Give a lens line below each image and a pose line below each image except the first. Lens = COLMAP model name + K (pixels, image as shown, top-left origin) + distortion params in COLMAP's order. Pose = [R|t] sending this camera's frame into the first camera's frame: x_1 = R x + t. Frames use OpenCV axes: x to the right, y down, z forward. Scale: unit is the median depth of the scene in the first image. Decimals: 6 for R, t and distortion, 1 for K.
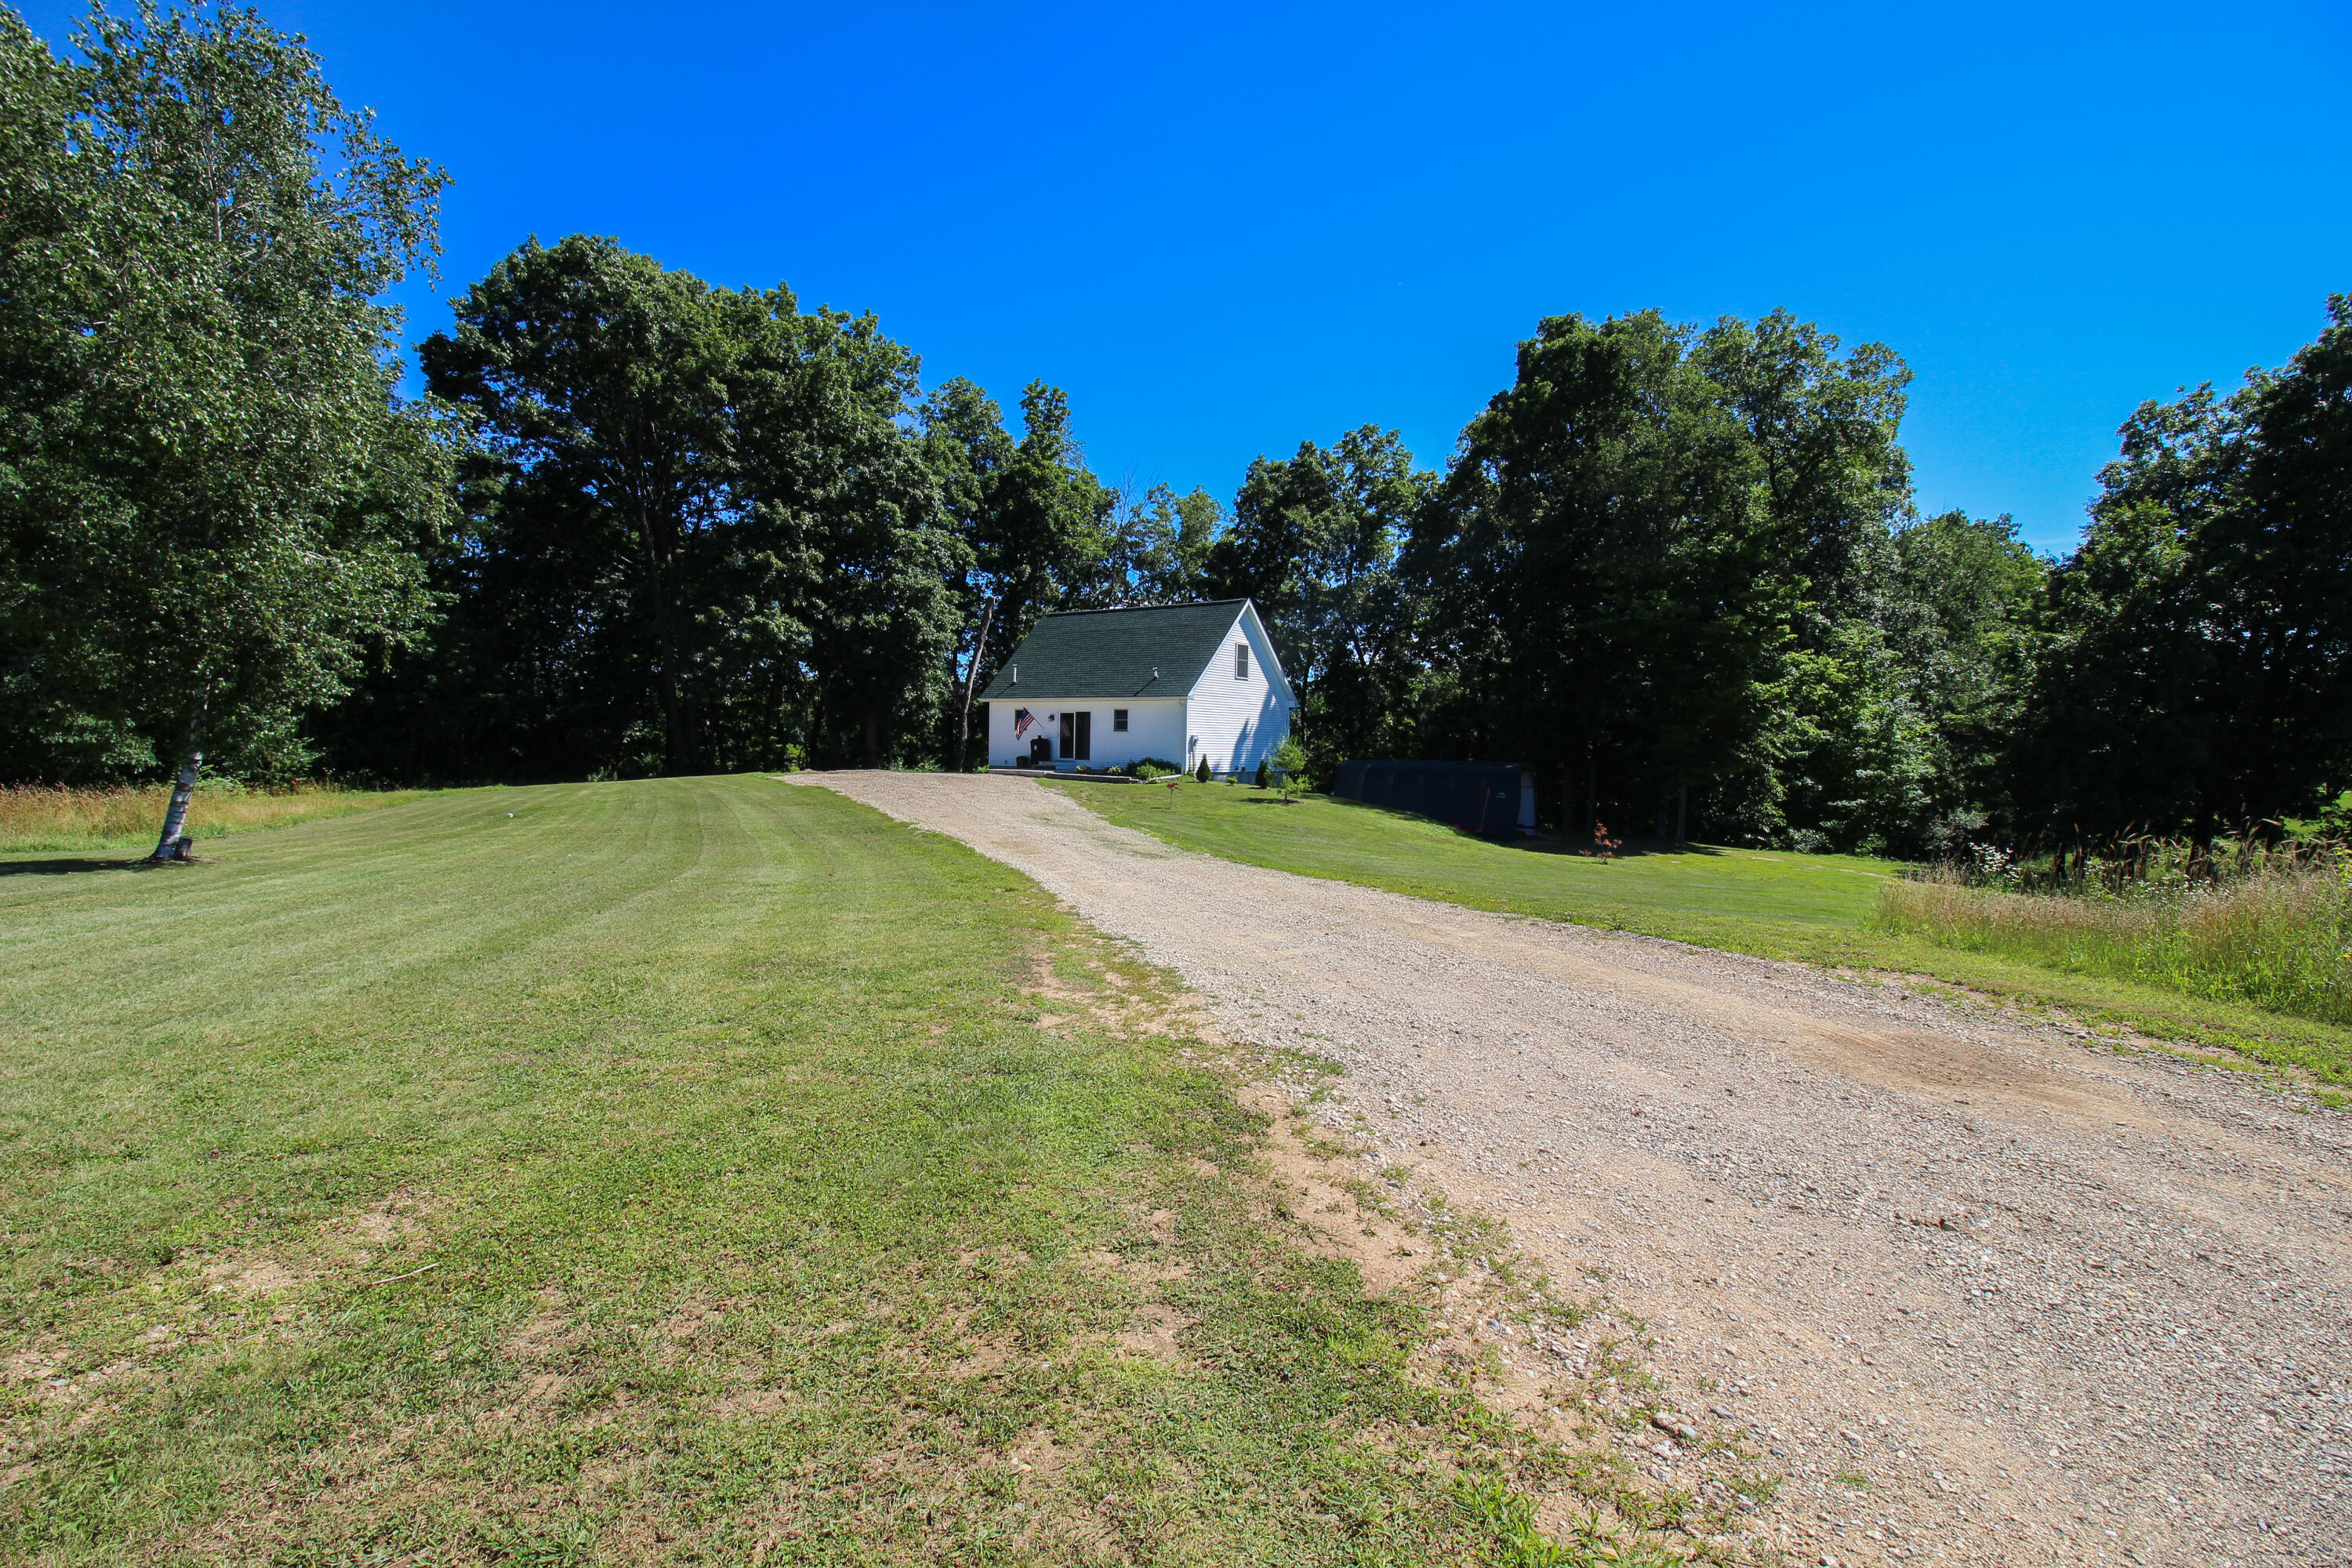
lens RADIAL K [[1085.7, 0, 1186.2], [0, 1085.7, 778.0], [0, 0, 1]] dist [0.001994, -0.014112]
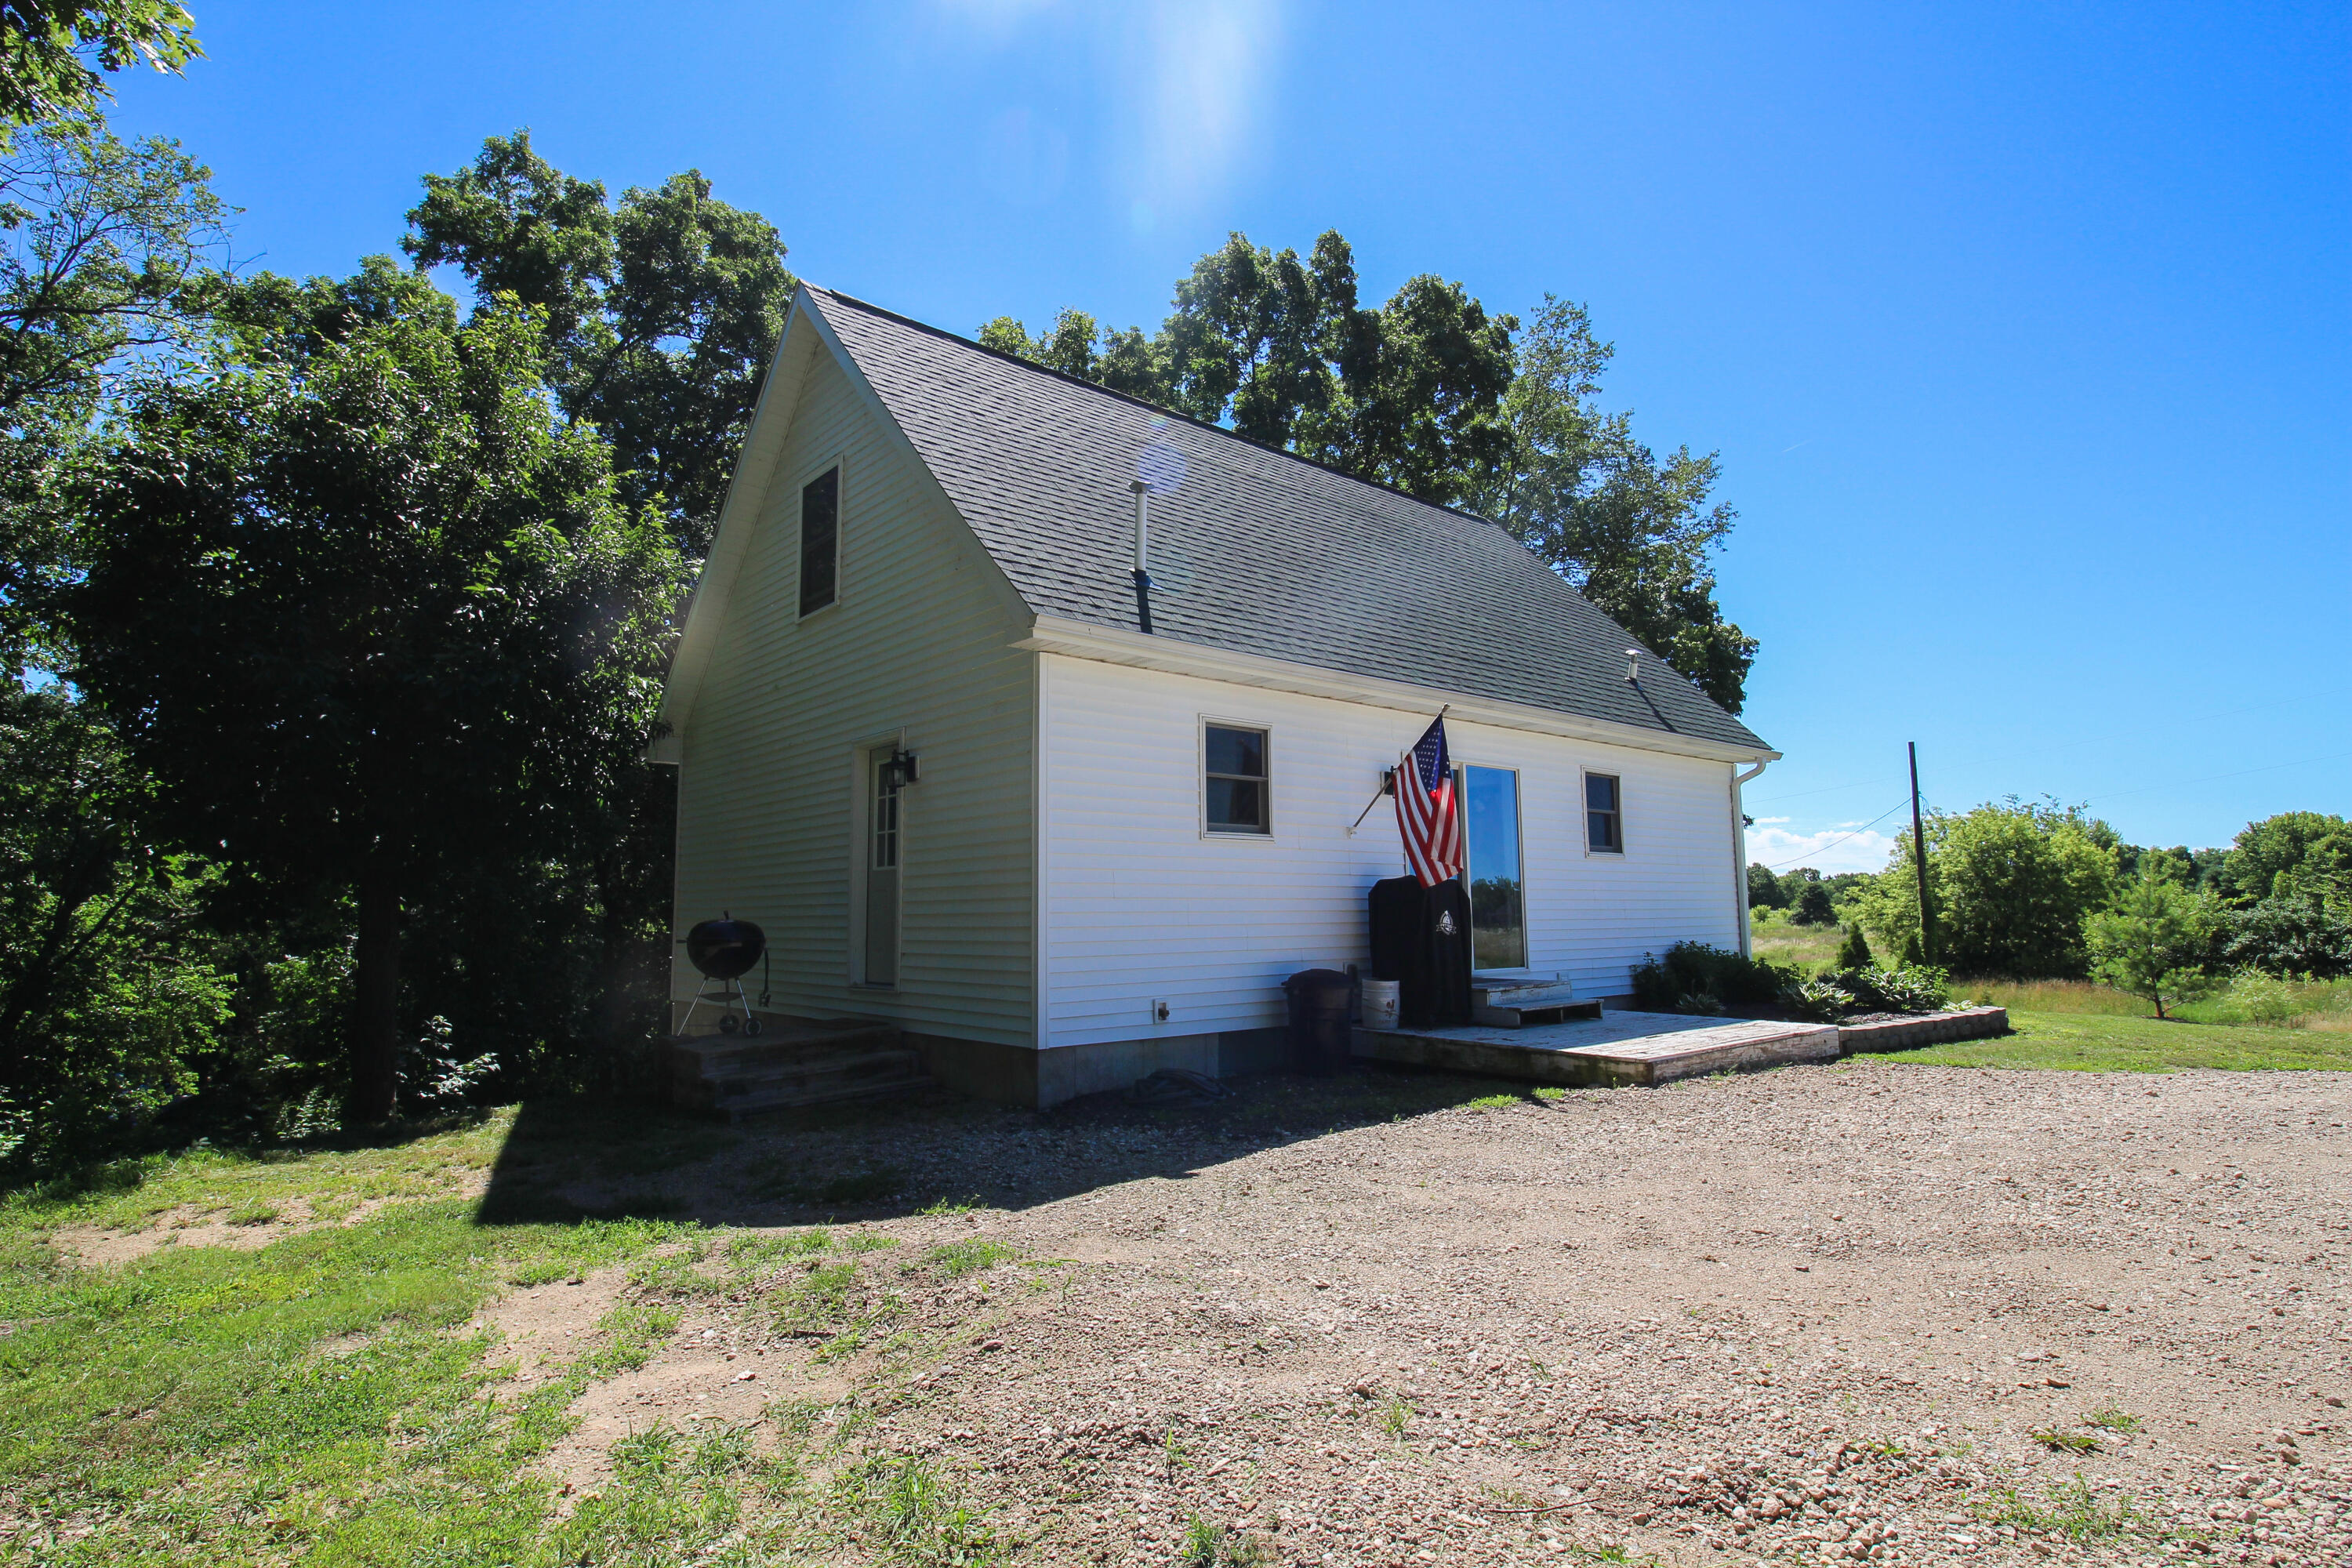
lens RADIAL K [[1184.5, 0, 1179.4], [0, 1184.5, 790.6], [0, 0, 1]] dist [0.000972, -0.000048]
pose [[0.239856, 0.079080, 0.967582, -0.342246], [0.042417, 0.994871, -0.091825, -0.032100], [-0.969882, 0.063066, 0.235271, 0.932160]]
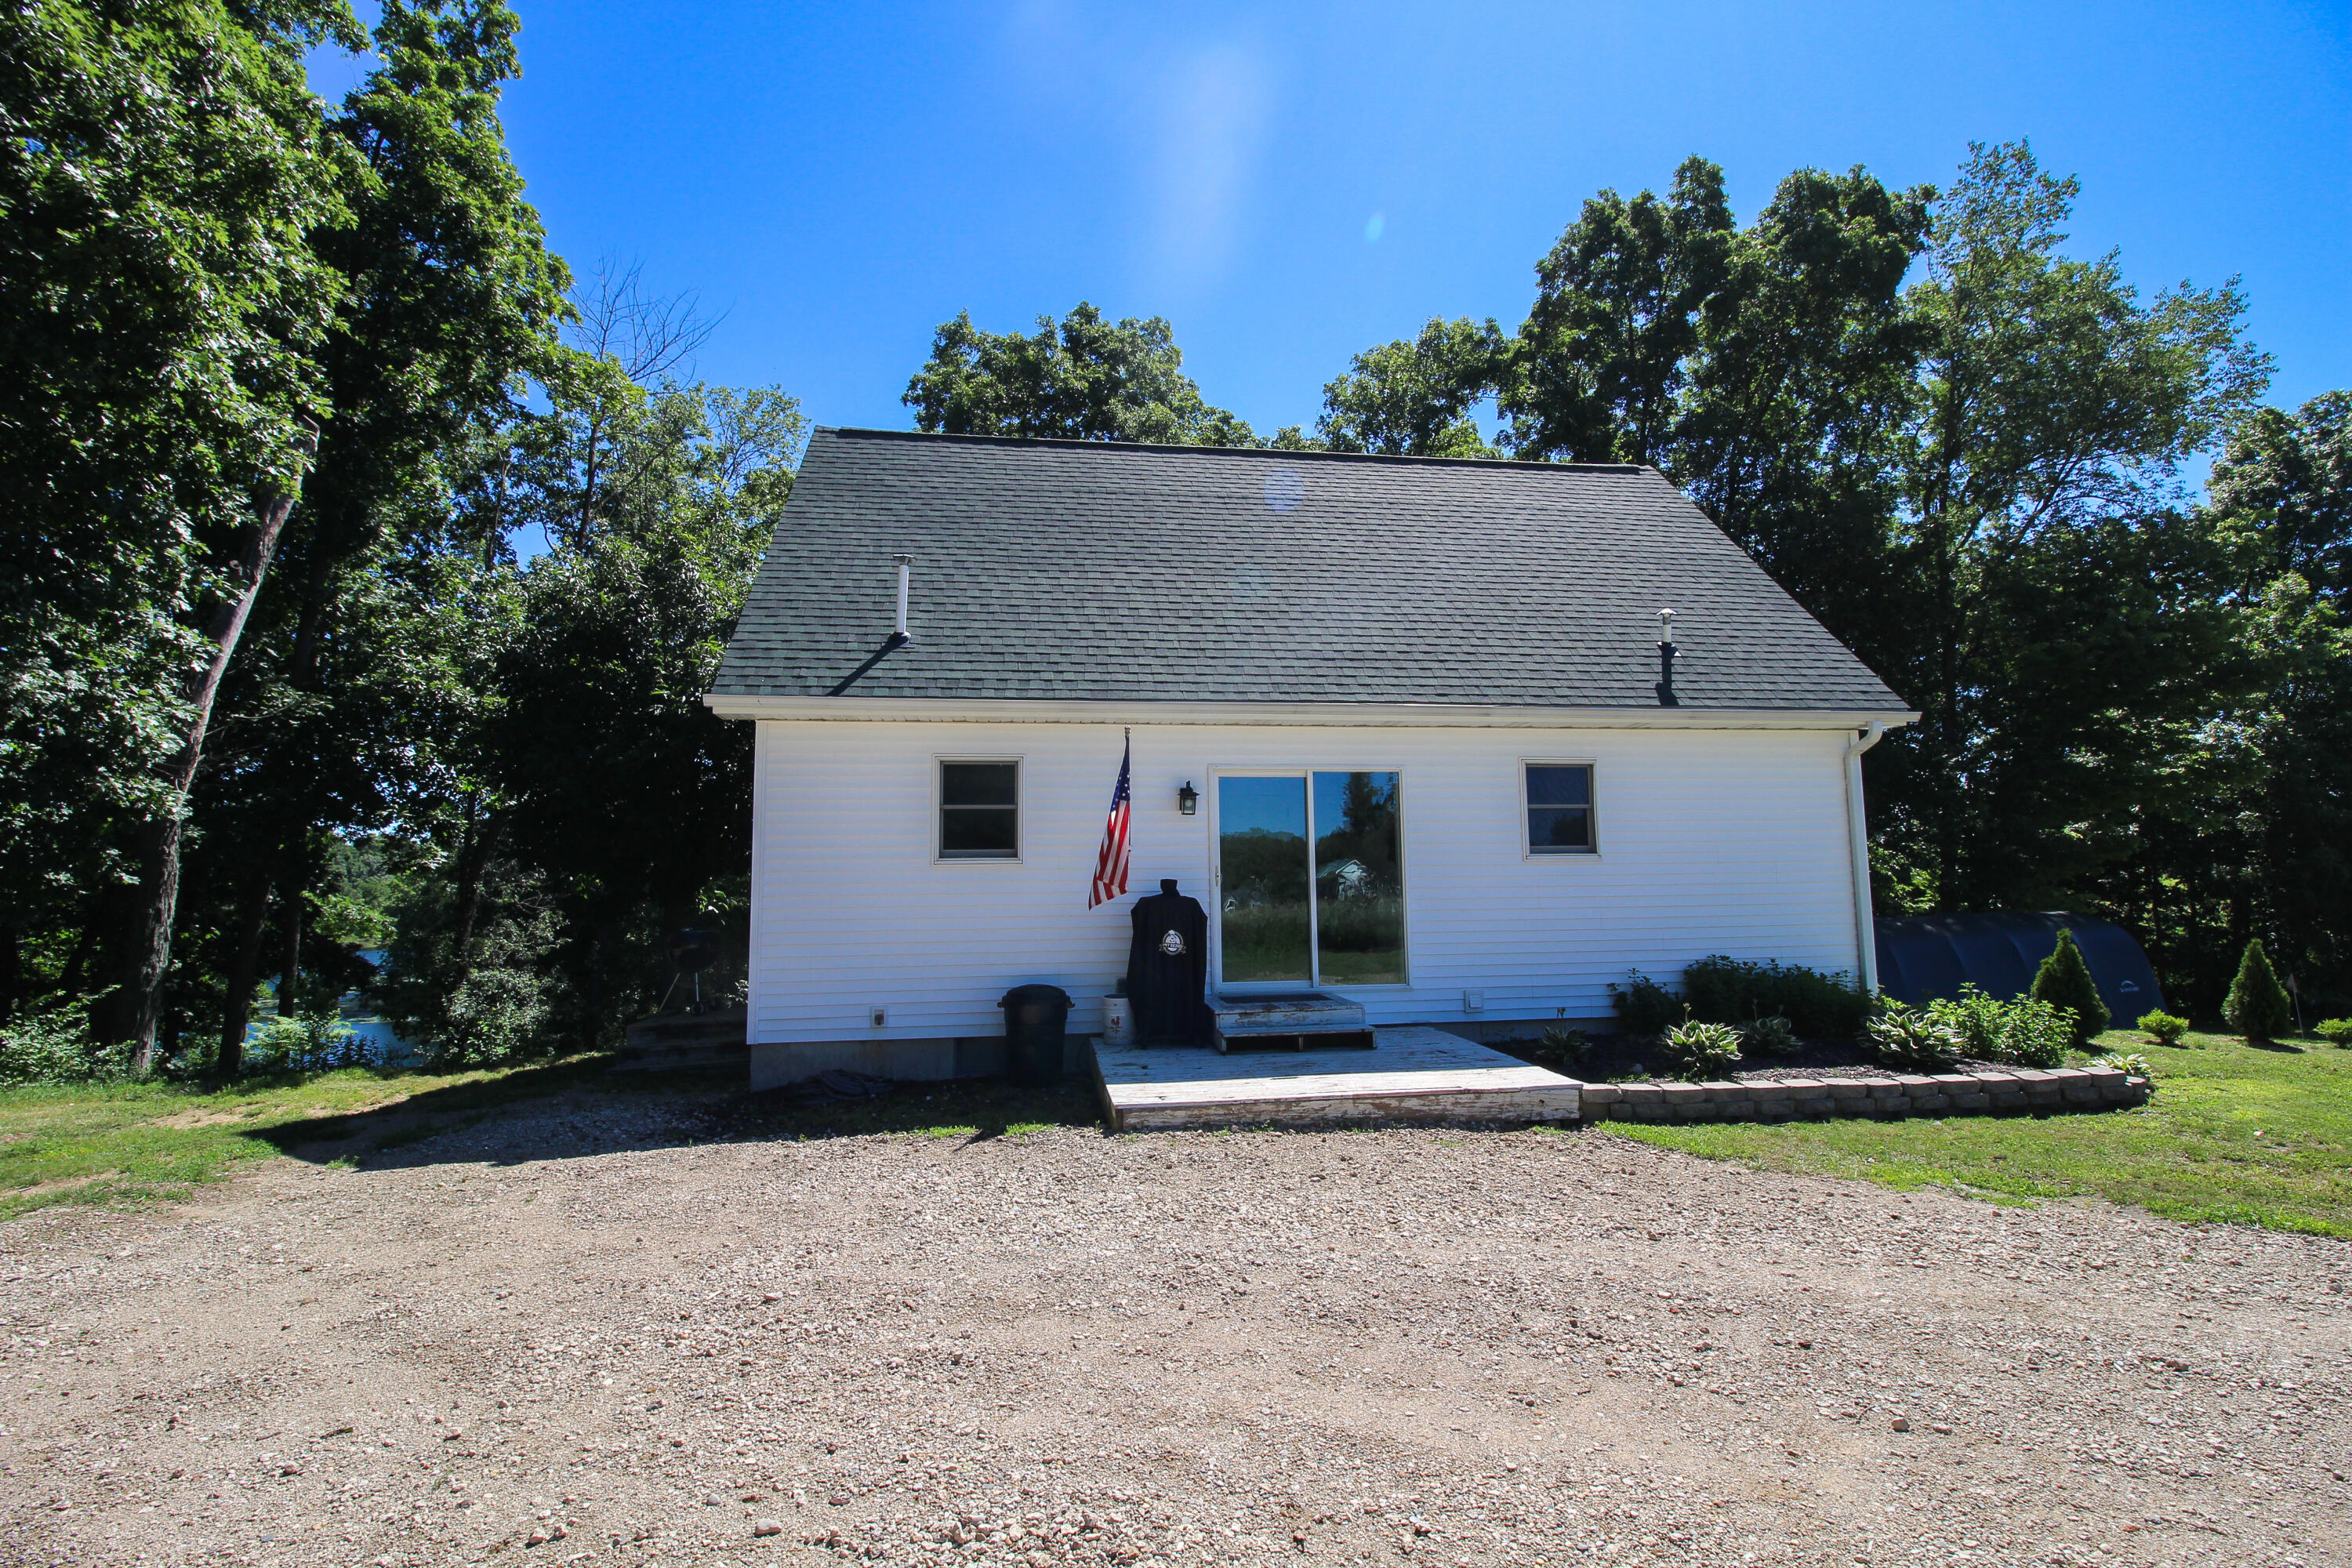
lens RADIAL K [[1059.5, 0, 1184.8], [0, 1059.5, 785.1], [0, 0, 1]] dist [0.000817, -0.014080]
pose [[0.720834, 0.035457, 0.692200, -0.255547], [0.049093, 0.993570, -0.102019, -0.034367], [-0.691367, 0.107521, 0.714458, 0.801797]]
